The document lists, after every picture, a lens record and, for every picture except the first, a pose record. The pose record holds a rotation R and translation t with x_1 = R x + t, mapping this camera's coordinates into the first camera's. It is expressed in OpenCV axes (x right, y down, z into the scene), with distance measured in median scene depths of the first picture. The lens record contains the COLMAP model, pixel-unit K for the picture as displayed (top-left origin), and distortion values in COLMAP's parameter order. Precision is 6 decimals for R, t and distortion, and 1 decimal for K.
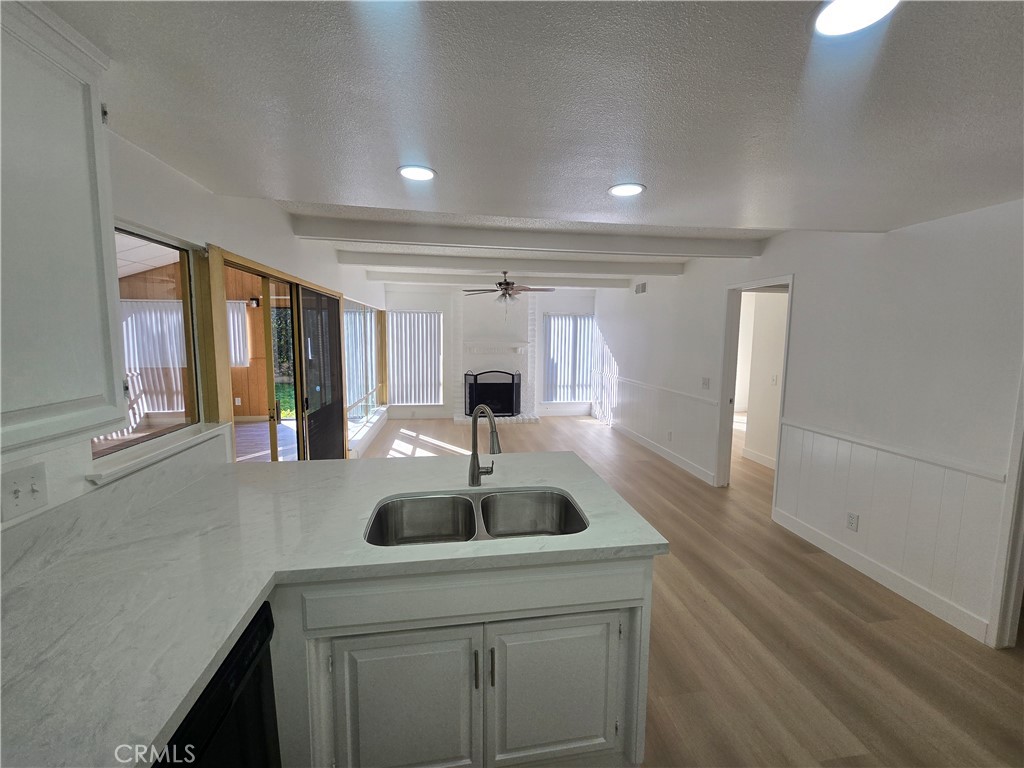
lens RADIAL K [[408.3, 0, 513.9], [0, 408.3, 368.3], [0, 0, 1]] dist [-0.000500, -0.000200]
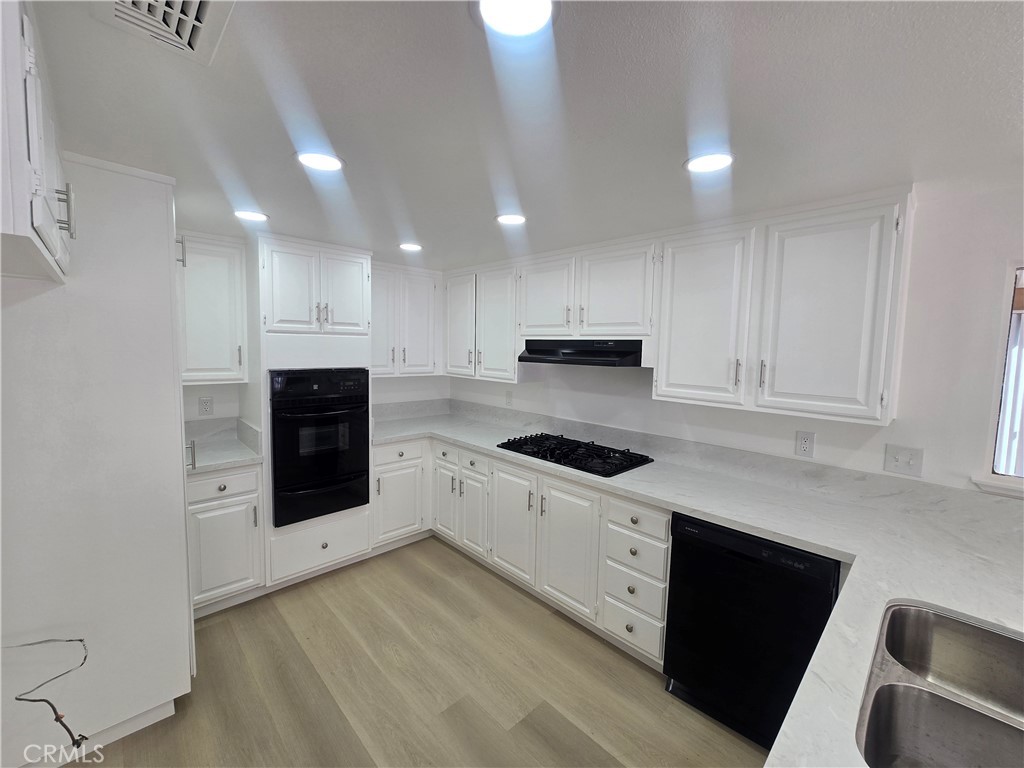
lens RADIAL K [[419.0, 0, 513.2], [0, 419.0, 375.9], [0, 0, 1]] dist [-0.003059, 0.000006]
pose [[-0.812296, 0.010576, -0.583150, 0.815343], [-0.085717, 0.986814, 0.137296, -0.098392], [0.576912, 0.161510, -0.800679, 1.086744]]
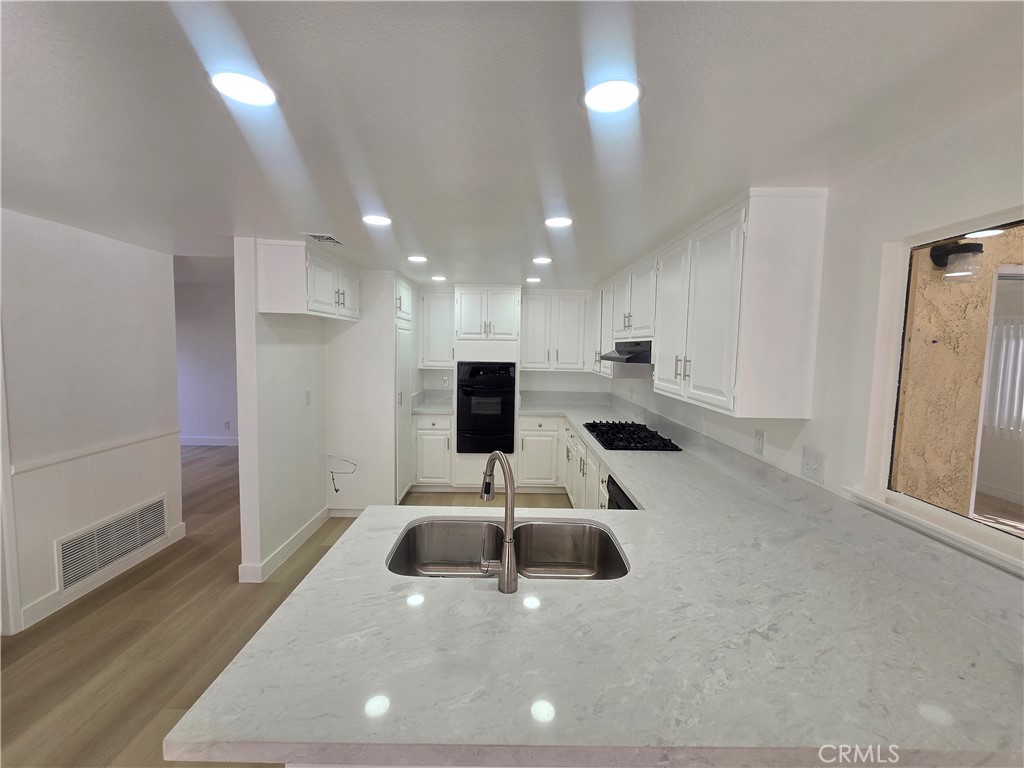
lens RADIAL K [[419.0, 0, 513.2], [0, 419.0, 375.9], [0, 0, 1]] dist [-0.003059, 0.000006]
pose [[-0.989556, -0.042429, 0.137763, -0.235634], [-0.019767, 0.986614, 0.161869, -0.198600], [-0.142787, 0.157455, -0.977149, 2.076864]]
